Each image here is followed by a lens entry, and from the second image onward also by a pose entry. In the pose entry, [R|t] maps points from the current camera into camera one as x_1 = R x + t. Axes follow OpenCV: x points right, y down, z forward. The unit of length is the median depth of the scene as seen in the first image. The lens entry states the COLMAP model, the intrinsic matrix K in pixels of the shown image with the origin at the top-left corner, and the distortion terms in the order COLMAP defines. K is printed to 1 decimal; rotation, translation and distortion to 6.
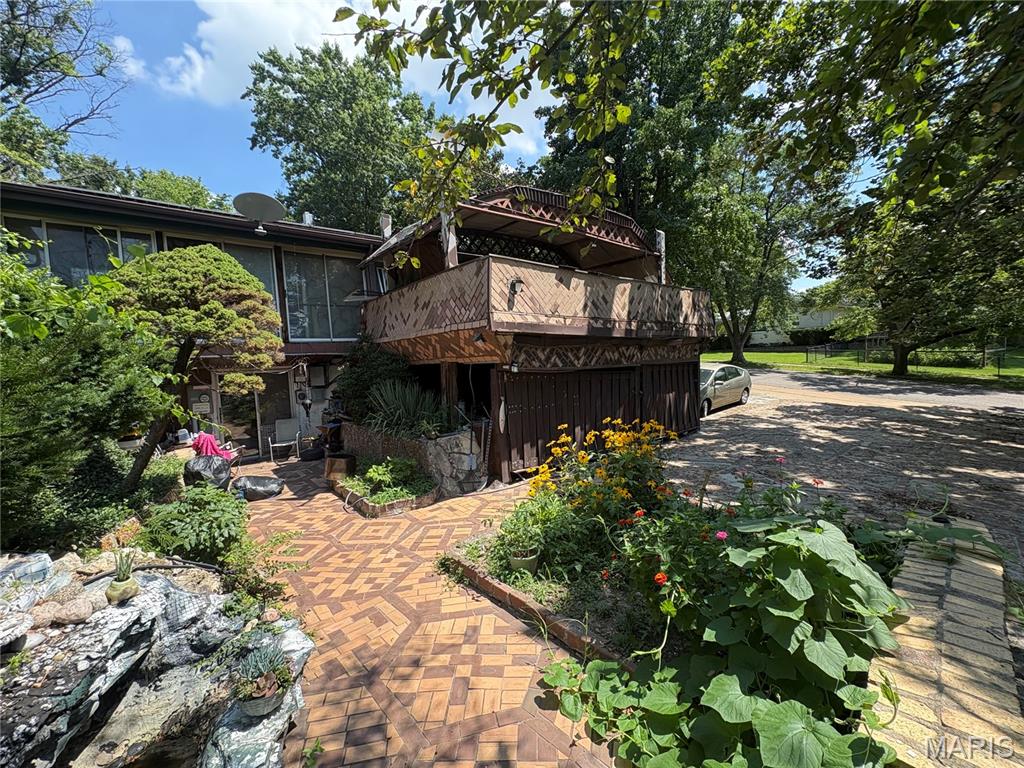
lens RADIAL K [[406.2, 0, 514.2], [0, 406.2, 385.2], [0, 0, 1]] dist [0.000248, 0.000056]
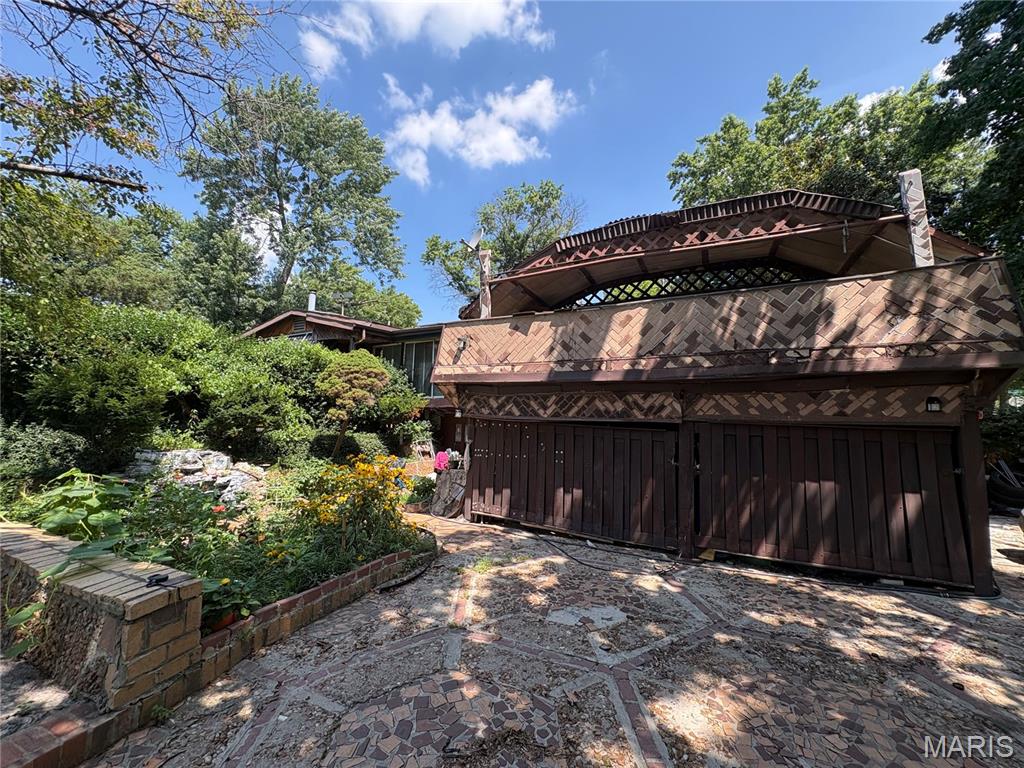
lens RADIAL K [[406.2, 0, 512.6], [0, 406.2, 388.4], [0, 0, 1]] dist [0.000248, 0.000056]
pose [[0.409700, -0.036036, -0.911508, 0.825726], [-0.092440, 0.992436, -0.080785, -0.025315], [0.907525, 0.117358, 0.403269, 0.497834]]
